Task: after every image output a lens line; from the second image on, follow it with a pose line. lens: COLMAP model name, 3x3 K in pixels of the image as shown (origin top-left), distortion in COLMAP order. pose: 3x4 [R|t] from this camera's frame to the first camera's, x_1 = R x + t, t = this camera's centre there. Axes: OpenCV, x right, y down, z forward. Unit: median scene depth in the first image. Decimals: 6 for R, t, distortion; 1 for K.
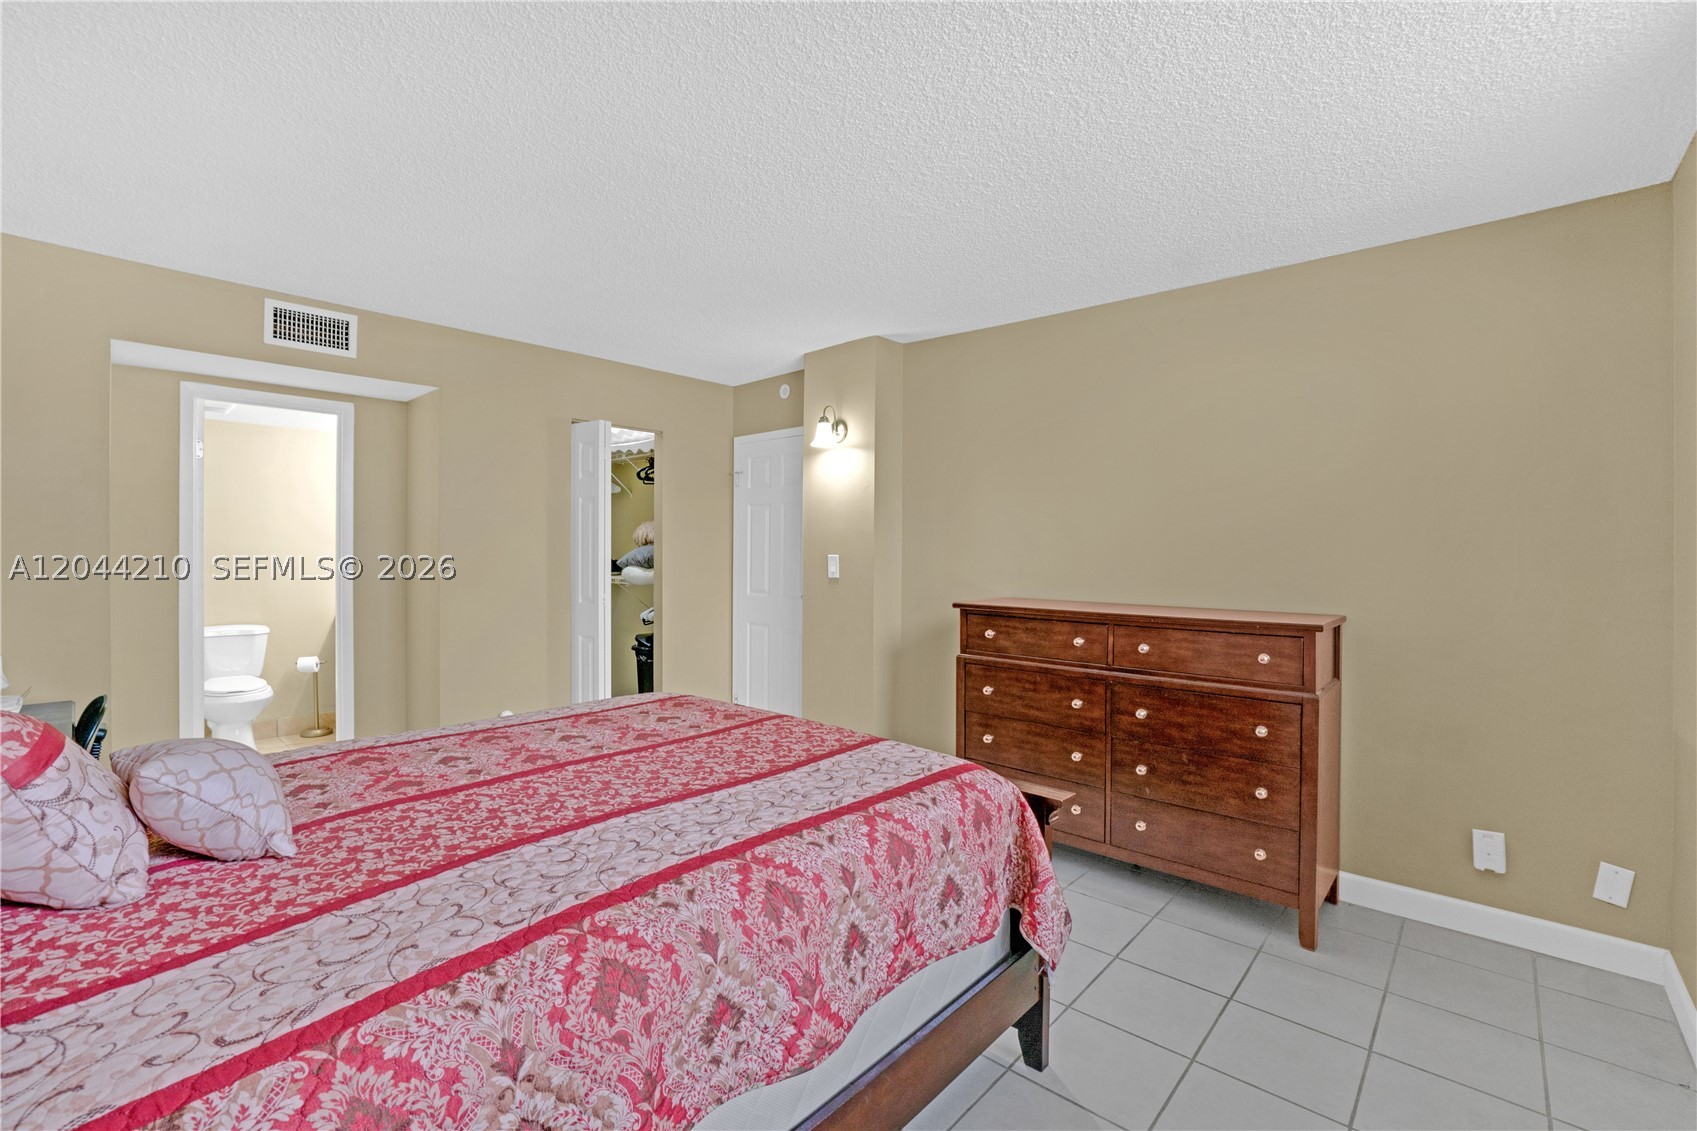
lens RADIAL K [[725.6, 0, 851.0], [0, 725.6, 555.2], [0, 0, 1]] dist [-0.046201, 0.005179]
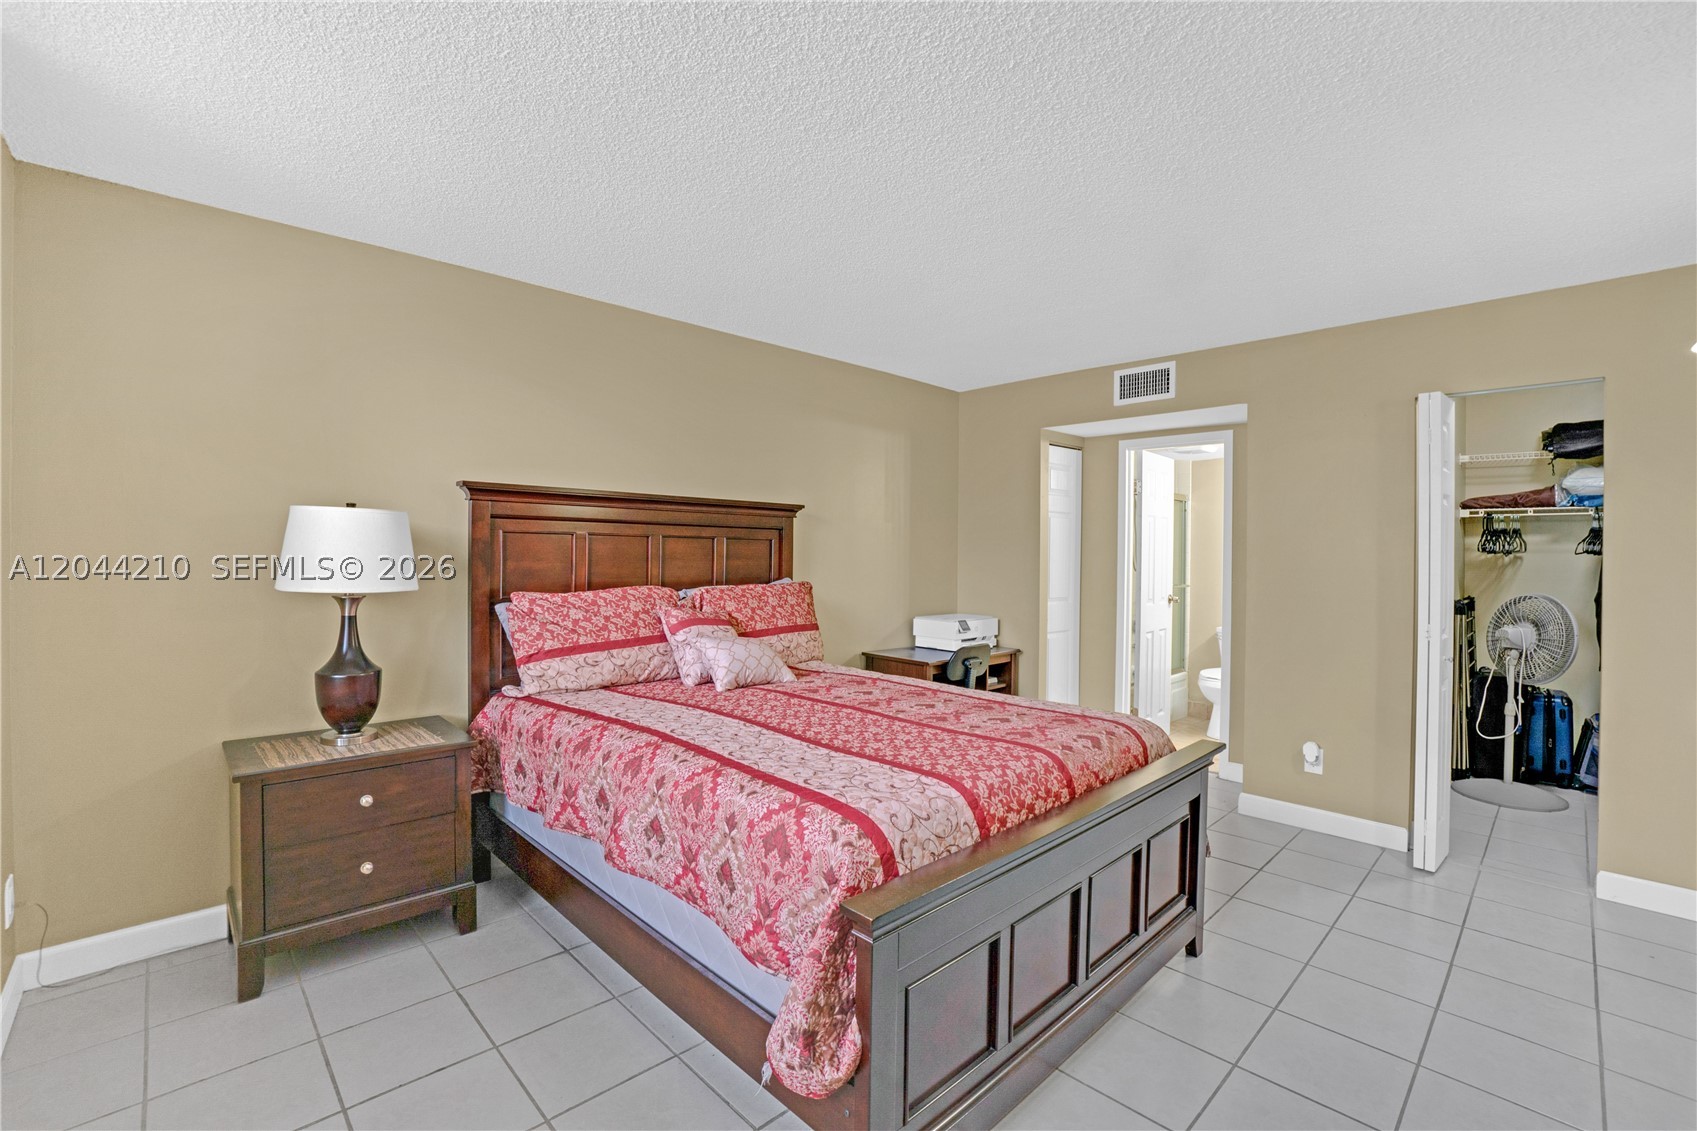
lens RADIAL K [[725.6, 0, 849.4], [0, 725.6, 561.2], [0, 0, 1]] dist [-0.046201, 0.005179]
pose [[-0.051954, 0.006916, -0.998626, 1.148760], [-0.021974, 0.999726, 0.008067, -0.010550], [0.998408, 0.022362, -0.051788, 1.178801]]
